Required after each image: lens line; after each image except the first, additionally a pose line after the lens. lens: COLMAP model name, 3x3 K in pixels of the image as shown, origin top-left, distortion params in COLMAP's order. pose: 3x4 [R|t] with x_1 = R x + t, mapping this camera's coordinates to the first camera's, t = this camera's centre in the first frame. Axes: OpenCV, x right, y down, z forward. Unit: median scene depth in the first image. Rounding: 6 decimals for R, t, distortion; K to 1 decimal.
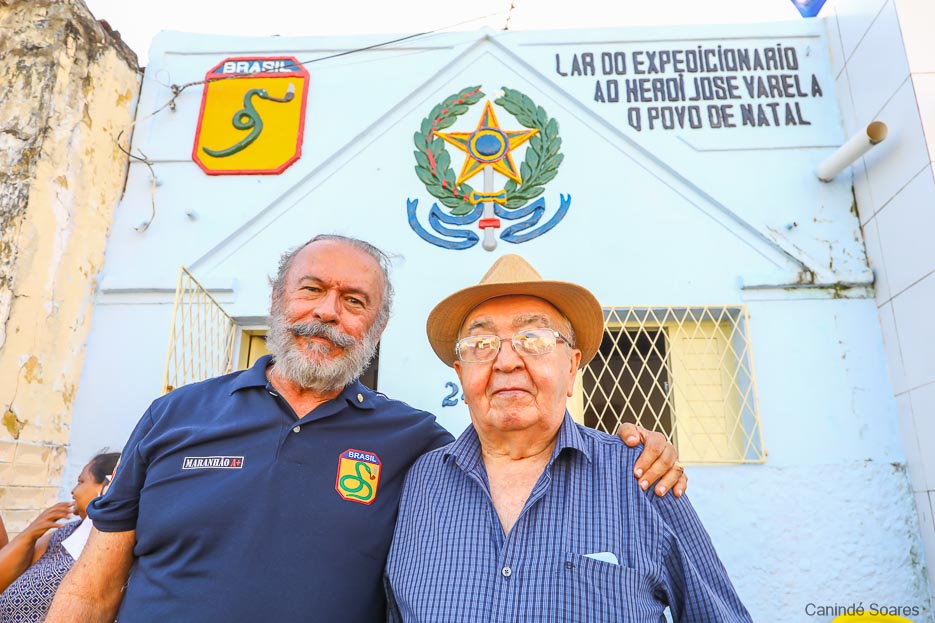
lens RADIAL K [[585.0, 0, 484.2], [0, 585.0, 355.5], [0, 0, 1]] dist [-0.005628, 0.002130]
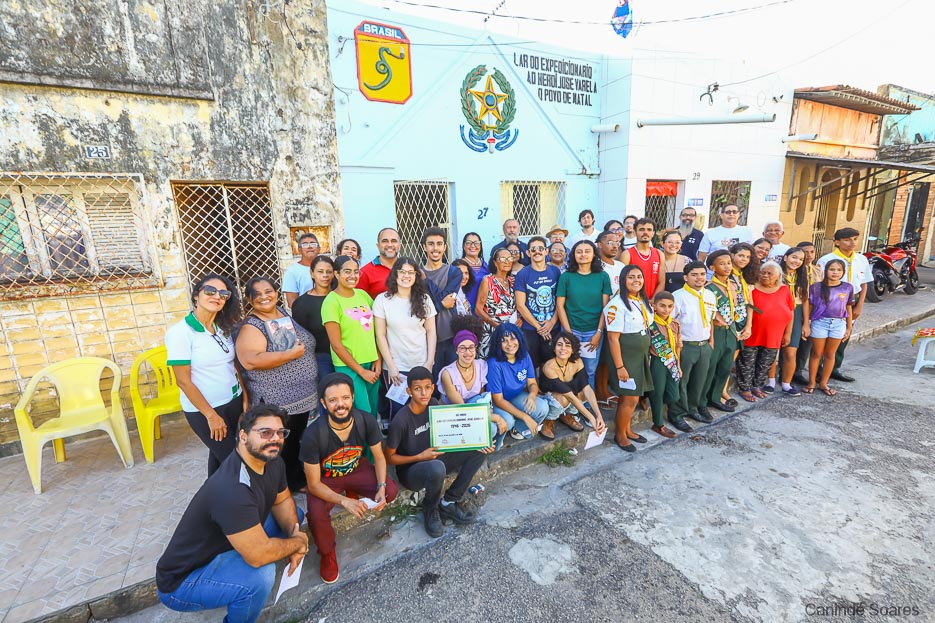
lens RADIAL K [[414.2, 0, 467.5], [0, 414.2, 311.5], [0, 0, 1]] dist [-0.000949, 0.000977]
pose [[0.851210, -0.146125, 0.504072, -0.997469], [-0.097766, 0.899497, 0.425848, -0.296526], [-0.515638, -0.411767, 0.751375, -0.506510]]
